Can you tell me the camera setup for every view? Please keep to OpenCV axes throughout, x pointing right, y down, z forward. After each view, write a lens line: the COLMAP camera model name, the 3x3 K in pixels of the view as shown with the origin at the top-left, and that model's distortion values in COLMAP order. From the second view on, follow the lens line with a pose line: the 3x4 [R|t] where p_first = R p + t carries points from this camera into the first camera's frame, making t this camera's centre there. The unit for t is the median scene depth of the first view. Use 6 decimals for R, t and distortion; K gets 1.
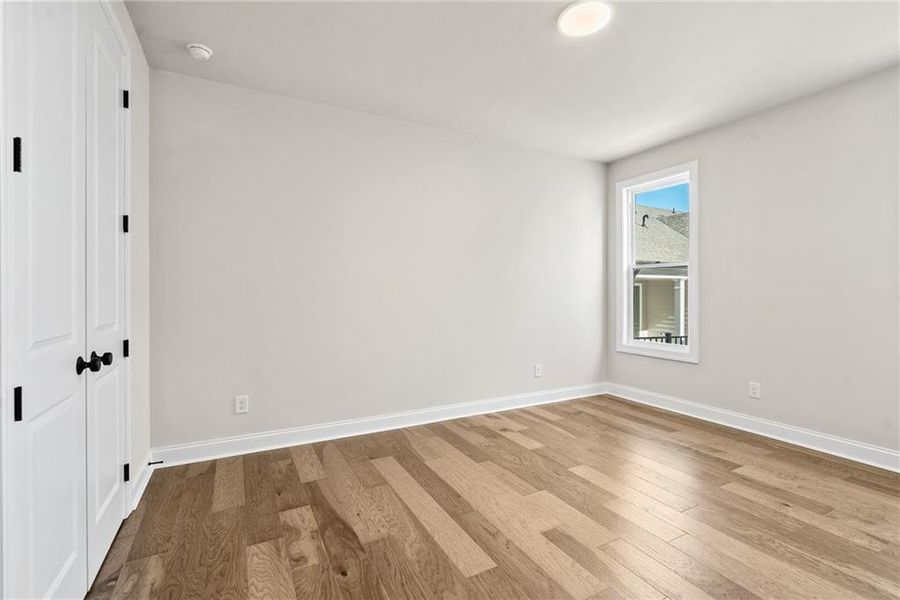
lens RADIAL K [[417.3, 0, 451.8], [0, 417.3, 295.5], [0, 0, 1]] dist [0.005397, 0.000439]
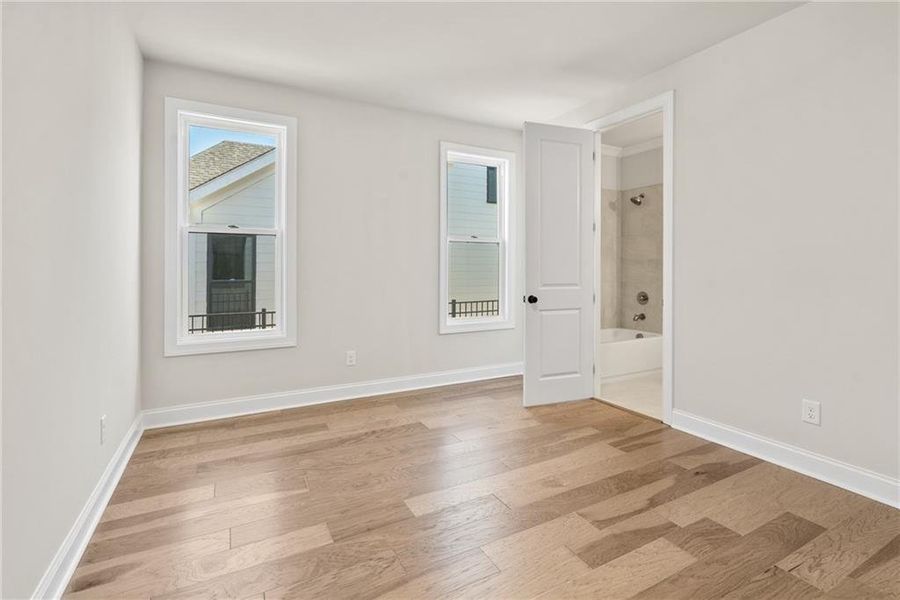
lens RADIAL K [[417.3, 0, 458.8], [0, 417.3, 266.1], [0, 0, 1]] dist [0.005397, 0.000439]
pose [[-0.007531, 0.001916, 0.999970, -0.318919], [0.006067, 0.999980, -0.001871, -0.004122], [-0.999953, 0.006052, -0.007543, 0.688141]]
